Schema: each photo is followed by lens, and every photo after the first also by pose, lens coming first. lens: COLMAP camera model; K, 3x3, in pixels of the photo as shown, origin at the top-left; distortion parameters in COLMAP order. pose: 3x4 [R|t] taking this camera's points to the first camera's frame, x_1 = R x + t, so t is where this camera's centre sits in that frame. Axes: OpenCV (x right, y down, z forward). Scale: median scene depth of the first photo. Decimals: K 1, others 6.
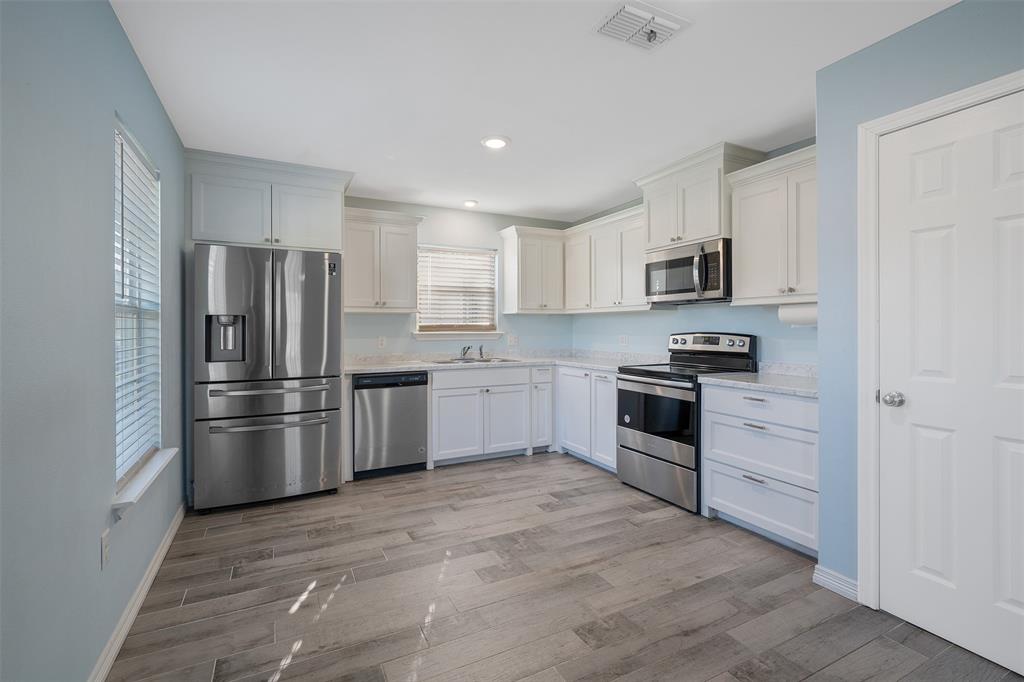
lens RADIAL K [[463.2, 0, 512.2], [0, 463.2, 330.9], [0, 0, 1]] dist [0.000568, 0.000090]
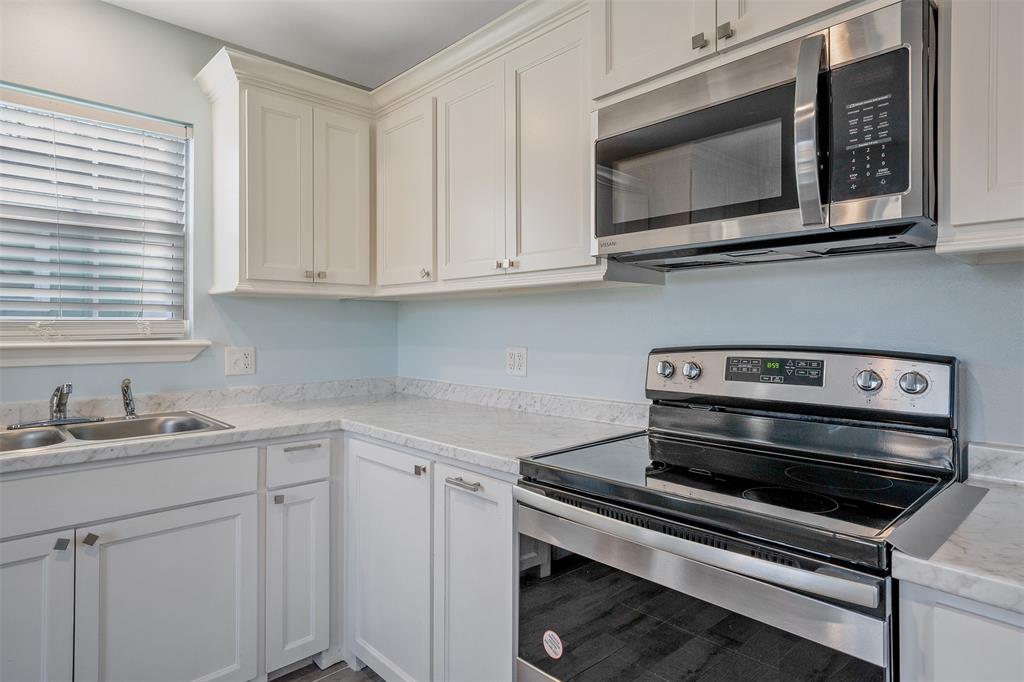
lens RADIAL K [[563.5, 0, 513.1], [0, 563.5, 331.0], [0, 0, 1]] dist [0.003149, 0.000462]
pose [[0.958826, 0.002996, 0.283980, 0.102200], [-0.001843, 0.999989, -0.004328, -0.004880], [-0.283990, 0.003626, 0.958821, 0.551827]]
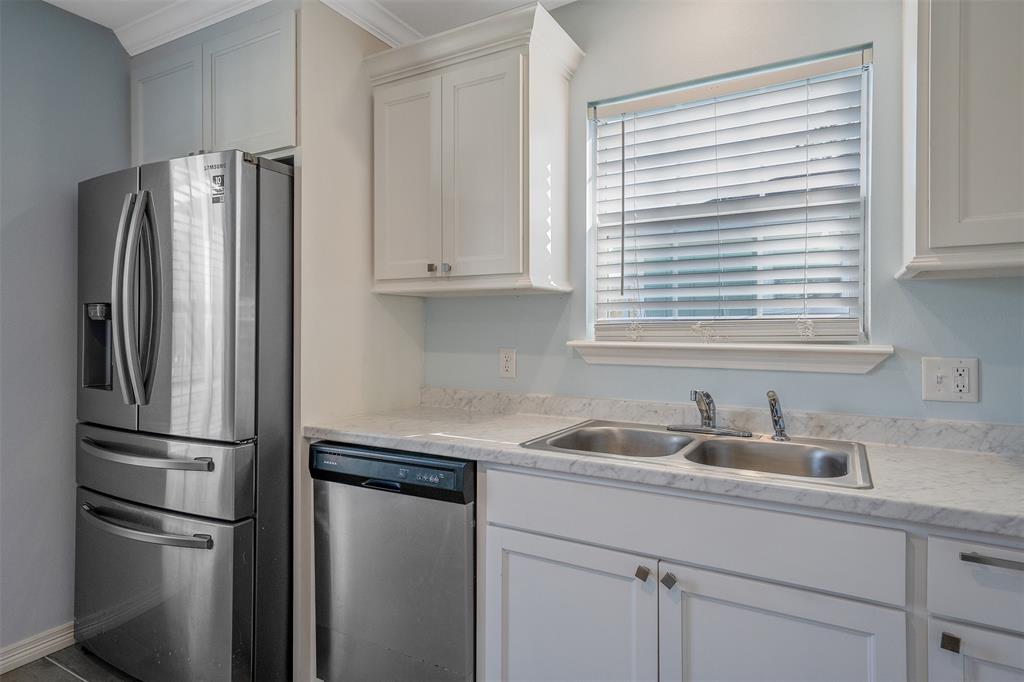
lens RADIAL K [[581.0, 0, 512.3], [0, 581.0, 327.2], [0, 0, 1]] dist [0.039164, -0.000598]
pose [[0.548708, 0.002480, -0.836010, 0.162844], [-0.003938, 0.999992, 0.000381, -0.009017], [0.836005, 0.003083, 0.548714, 0.727642]]
